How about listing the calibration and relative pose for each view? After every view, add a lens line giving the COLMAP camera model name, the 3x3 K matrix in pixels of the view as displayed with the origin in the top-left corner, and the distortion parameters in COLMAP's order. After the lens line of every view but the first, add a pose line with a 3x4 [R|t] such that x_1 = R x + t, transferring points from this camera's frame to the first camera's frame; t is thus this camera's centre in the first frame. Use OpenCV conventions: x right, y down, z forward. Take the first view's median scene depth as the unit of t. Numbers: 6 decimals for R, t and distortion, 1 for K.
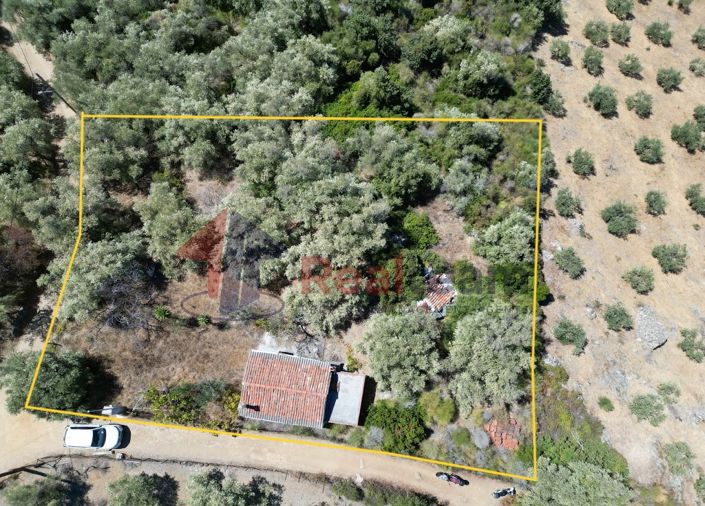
lens RADIAL K [[494.4, 0, 351.5], [0, 494.4, 255.1], [0, 0, 1]] dist [0.021387, -0.018308]
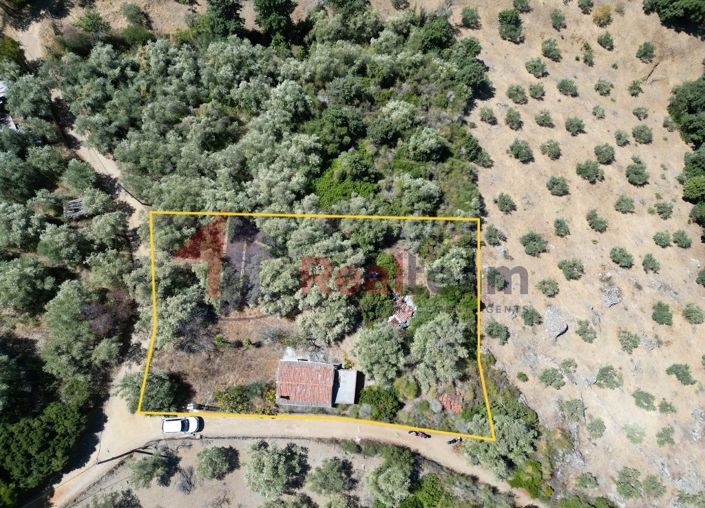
lens RADIAL K [[494.4, 0, 352.3], [0, 494.4, 252.2], [0, 0, 1]] dist [0.021387, -0.018308]
pose [[0.996890, -0.075268, 0.023358, 0.005400], [0.075366, 0.997150, -0.003352, -0.098496], [-0.023039, 0.005102, 0.999722, -0.445172]]
